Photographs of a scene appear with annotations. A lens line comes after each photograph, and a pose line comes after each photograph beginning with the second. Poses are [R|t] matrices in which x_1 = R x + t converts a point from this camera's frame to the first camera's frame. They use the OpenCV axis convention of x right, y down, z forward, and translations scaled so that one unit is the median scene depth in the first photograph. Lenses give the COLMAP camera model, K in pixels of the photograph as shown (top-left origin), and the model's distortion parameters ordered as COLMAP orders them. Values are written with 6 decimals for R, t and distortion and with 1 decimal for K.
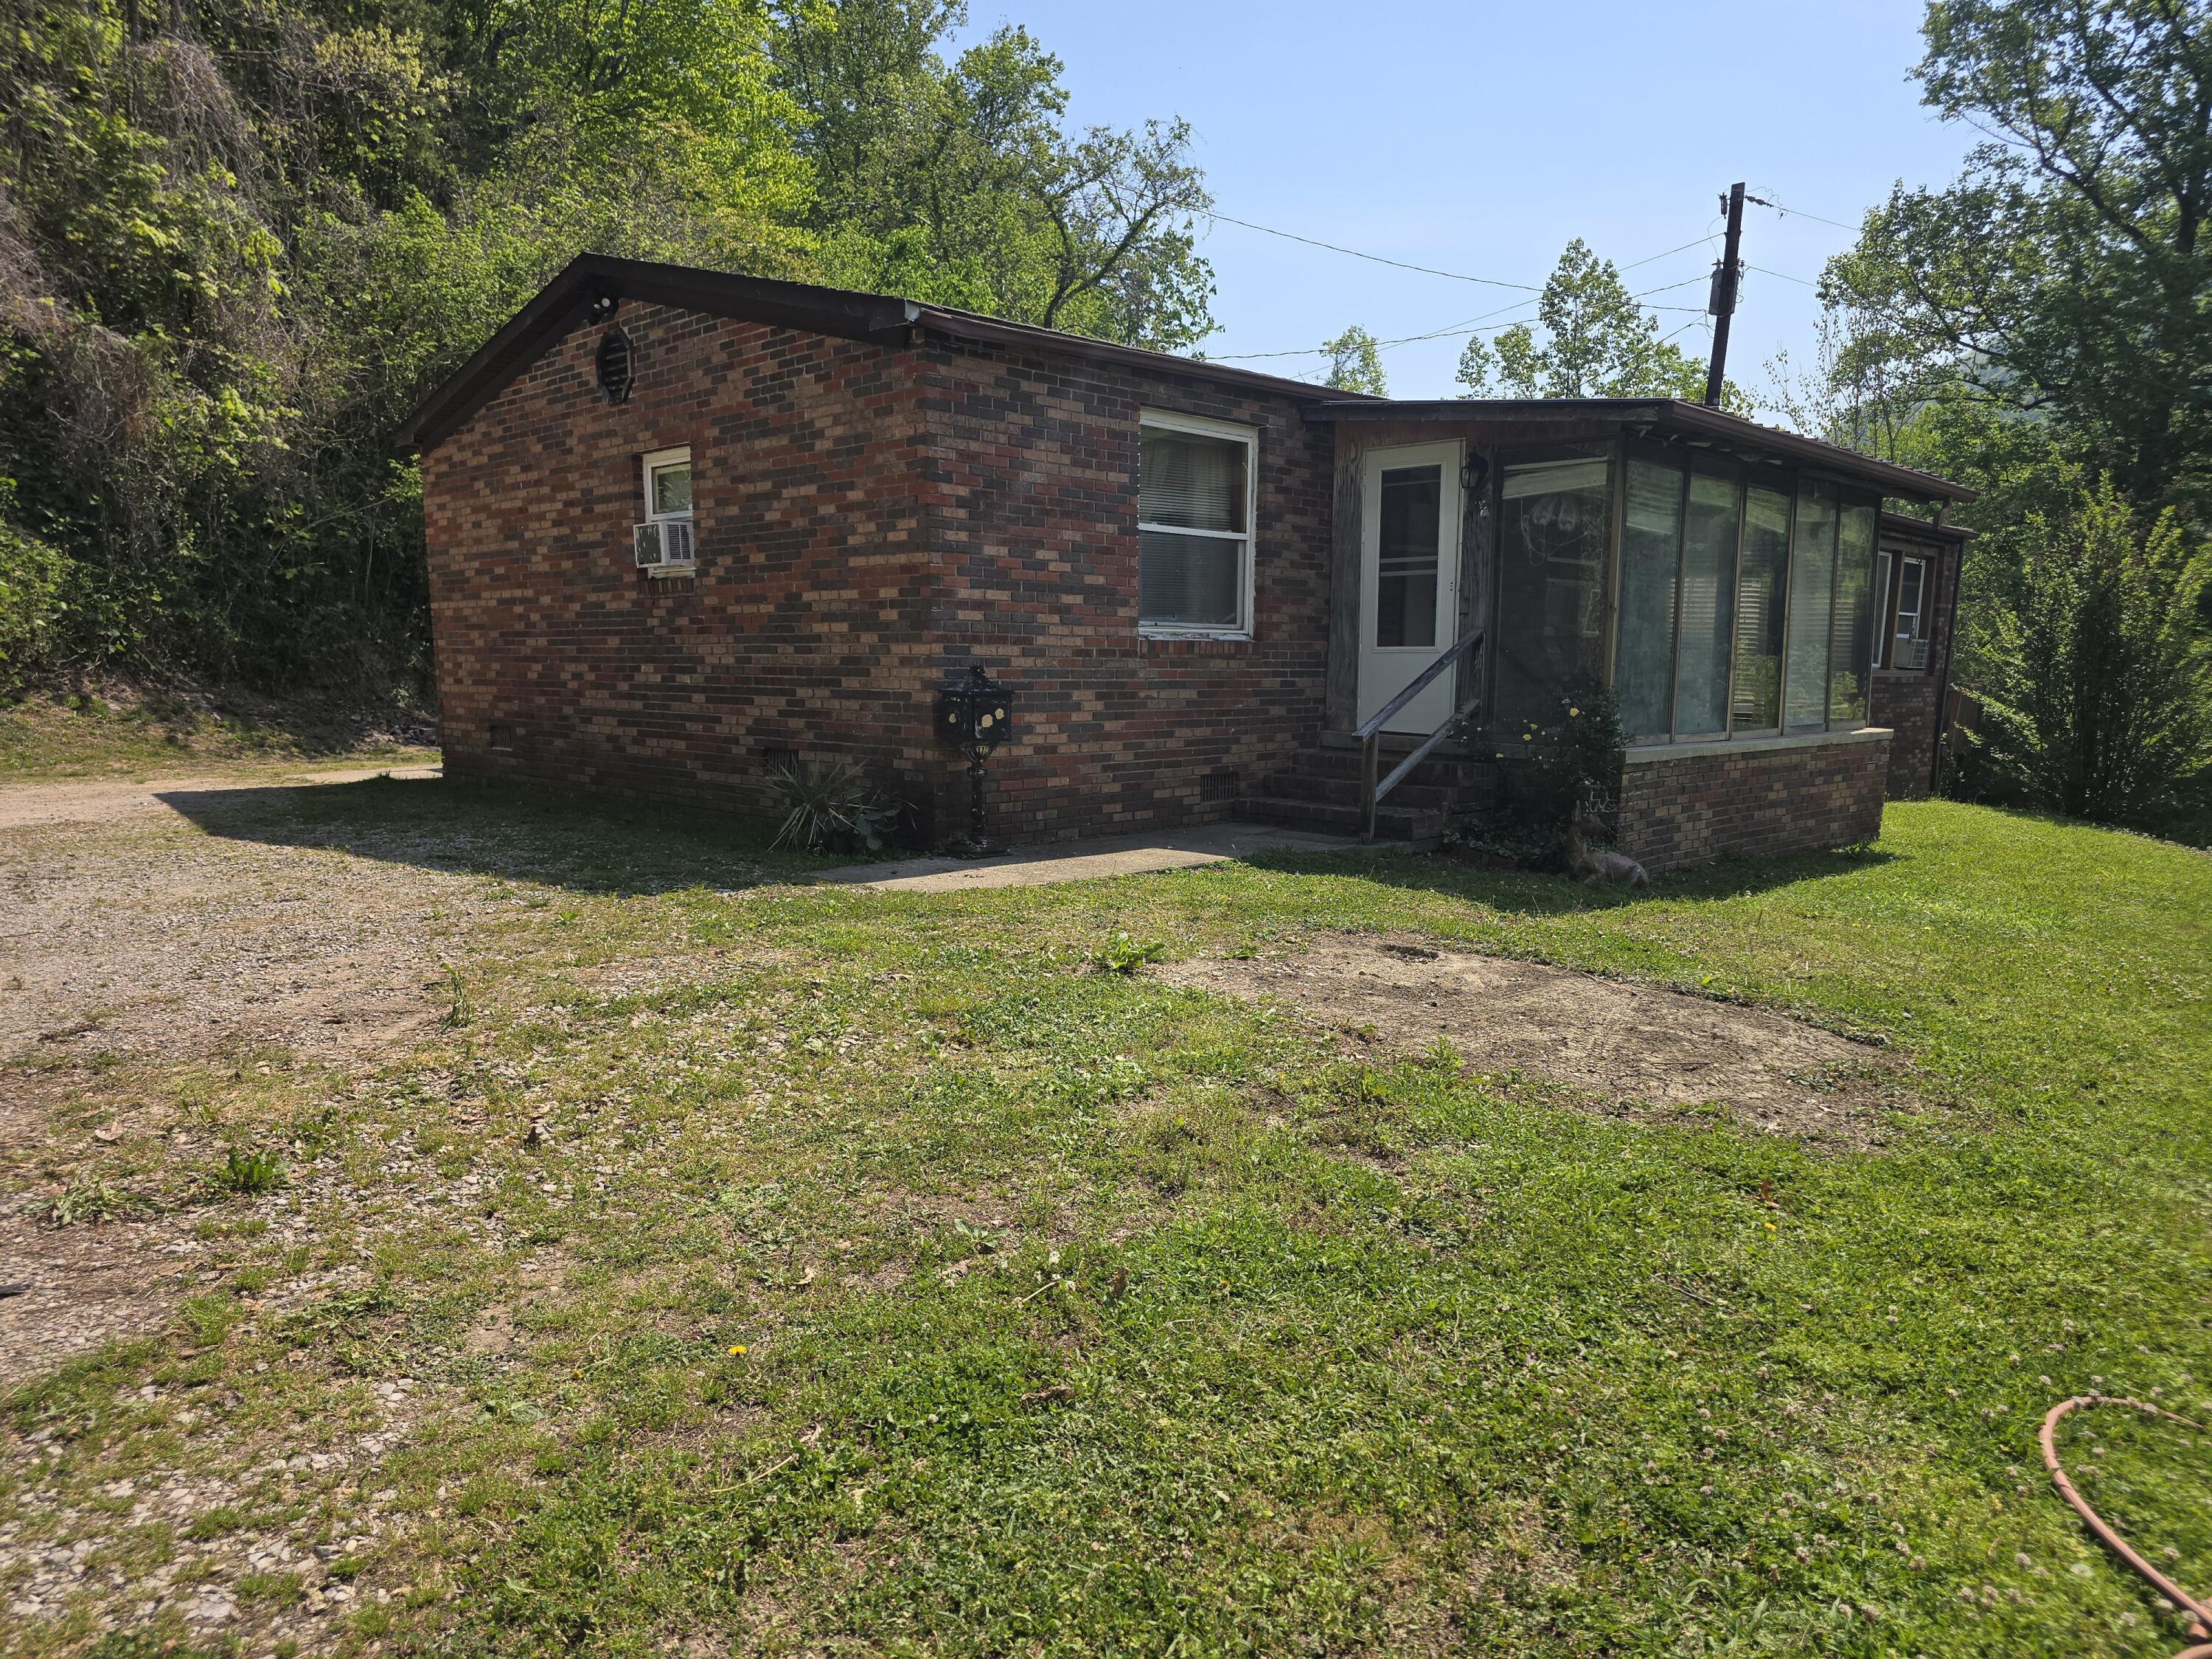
lens RADIAL K [[1460.7, 0, 1114.6], [0, 1460.7, 842.0], [0, 0, 1]] dist [0.040851, -0.029676]
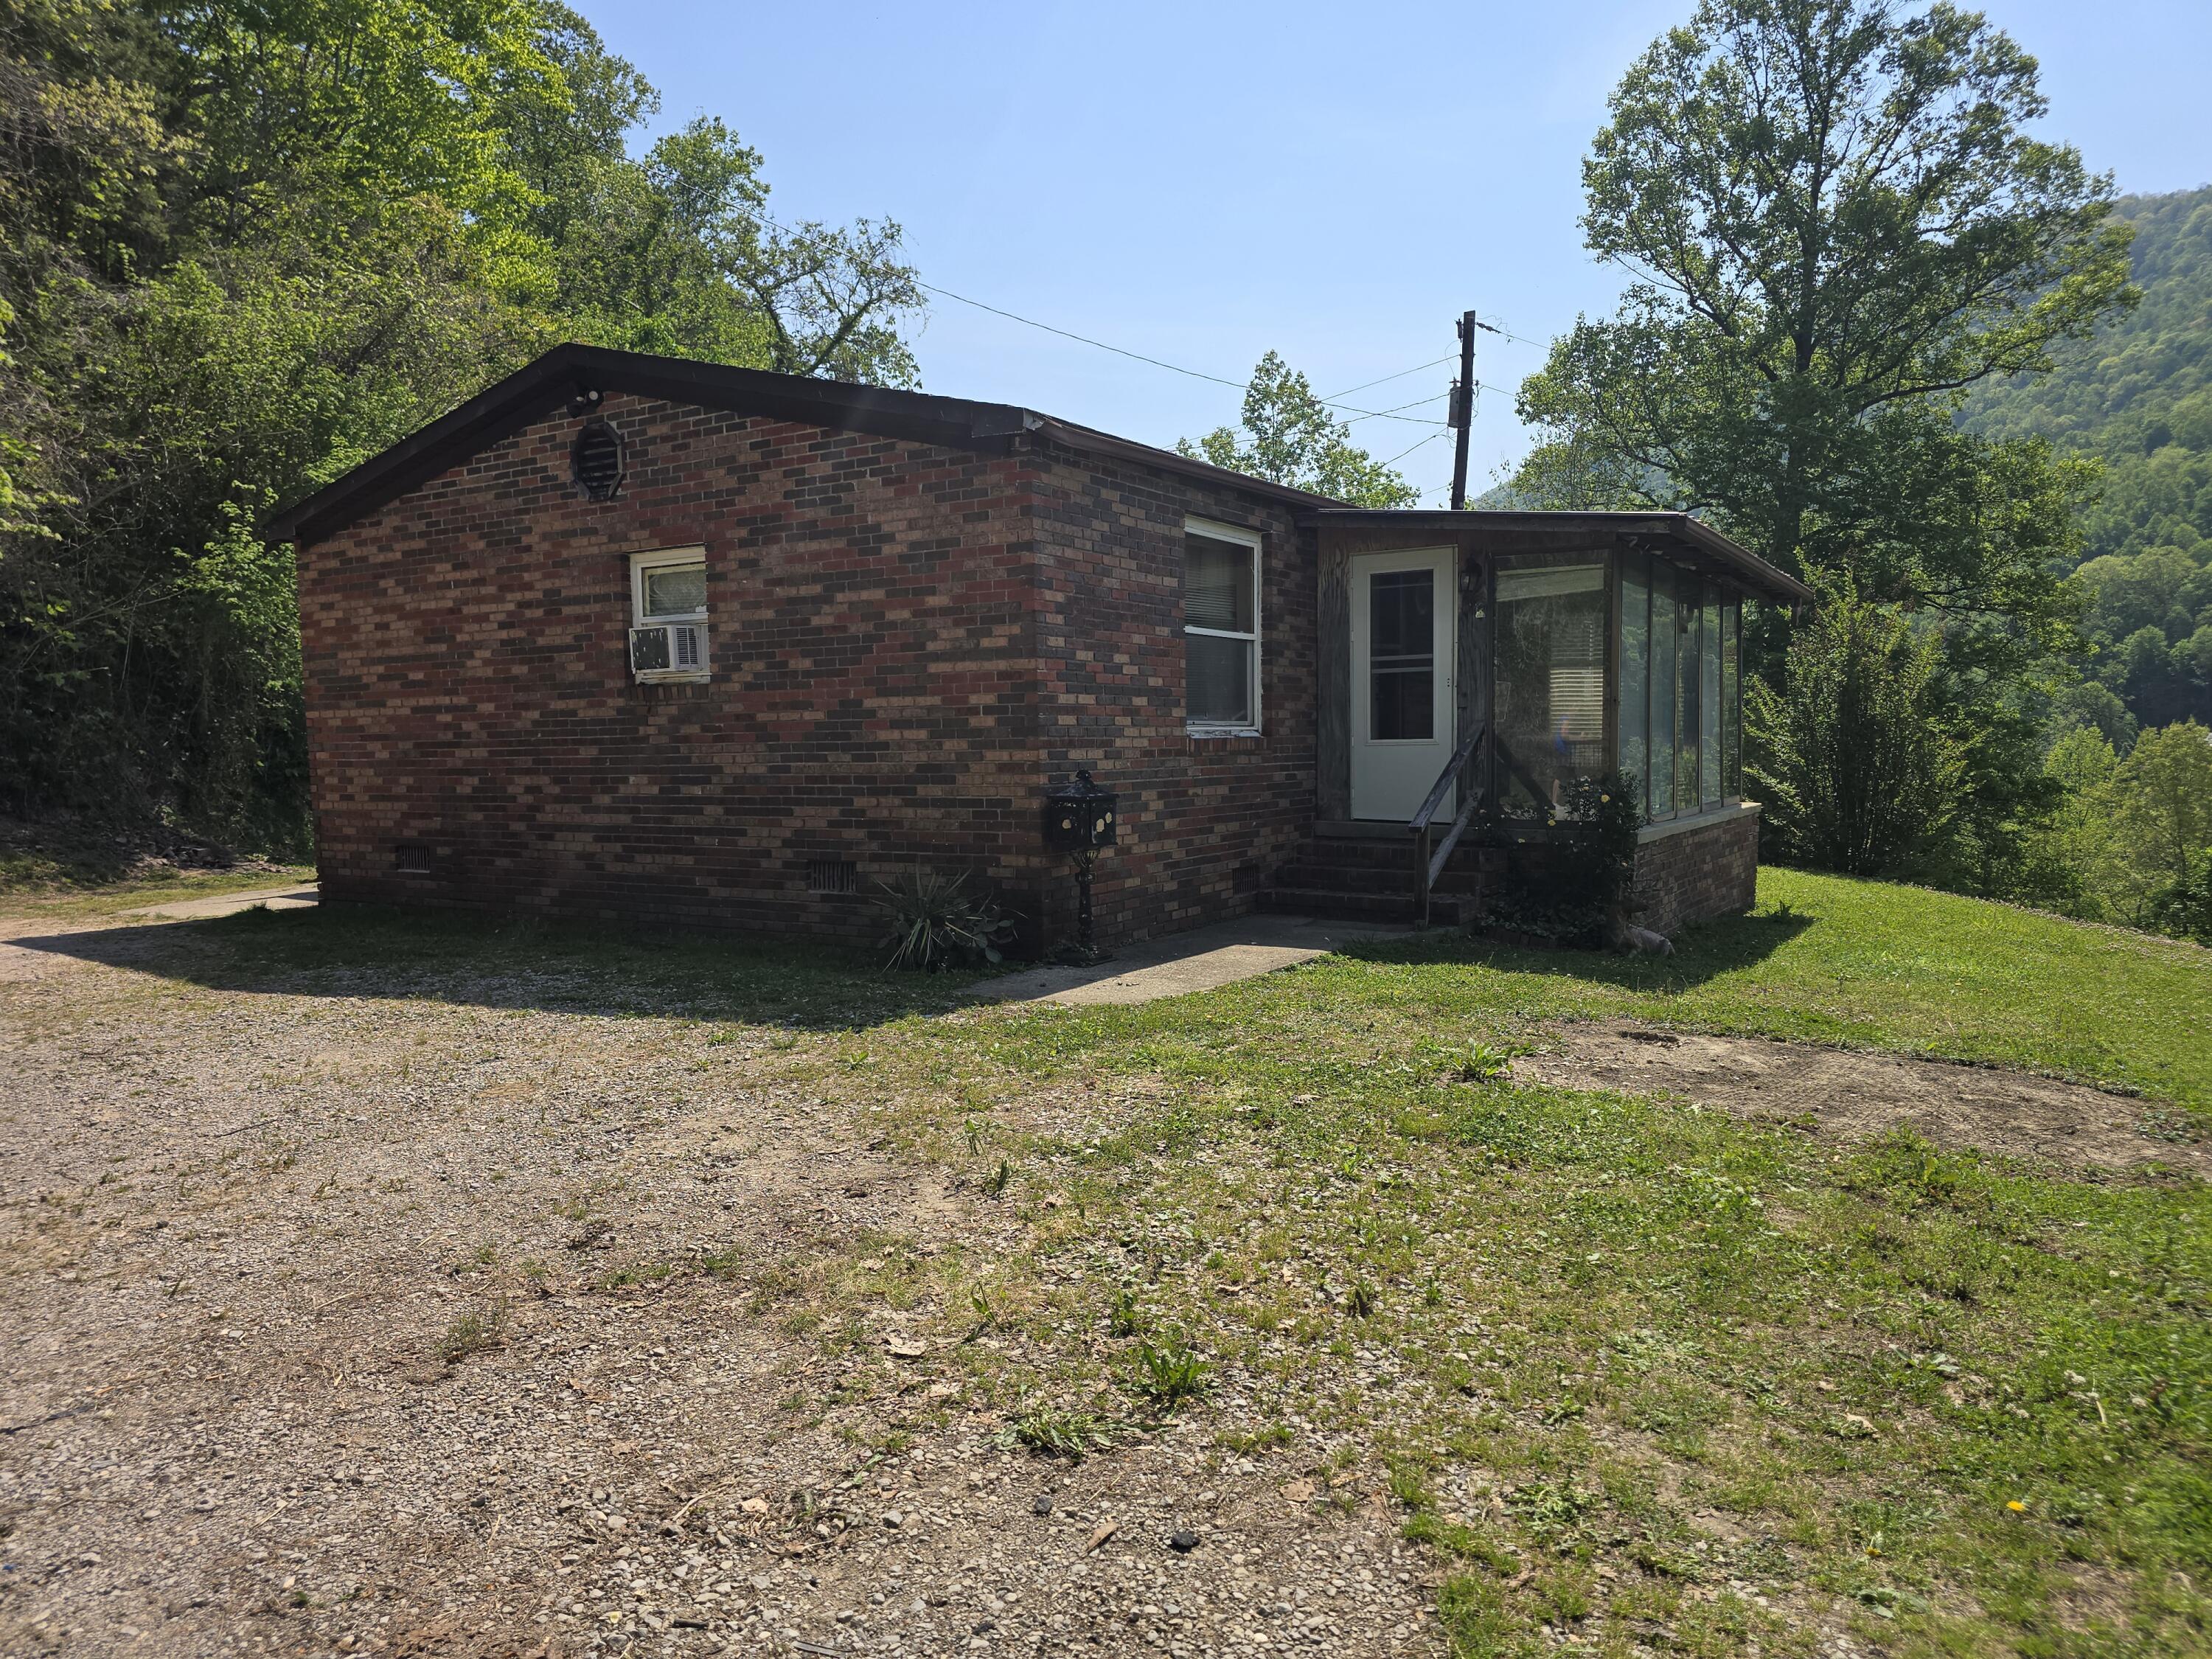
lens RADIAL K [[1453.5, 0, 1106.0], [0, 1453.5, 829.5], [0, 0, 1]] dist [0.072564, -0.072202]
pose [[0.974670, -0.035522, 0.220808, -0.237367], [0.049545, 0.997069, -0.058295, -0.017823], [-0.218090, 0.067758, 0.973574, 0.030557]]
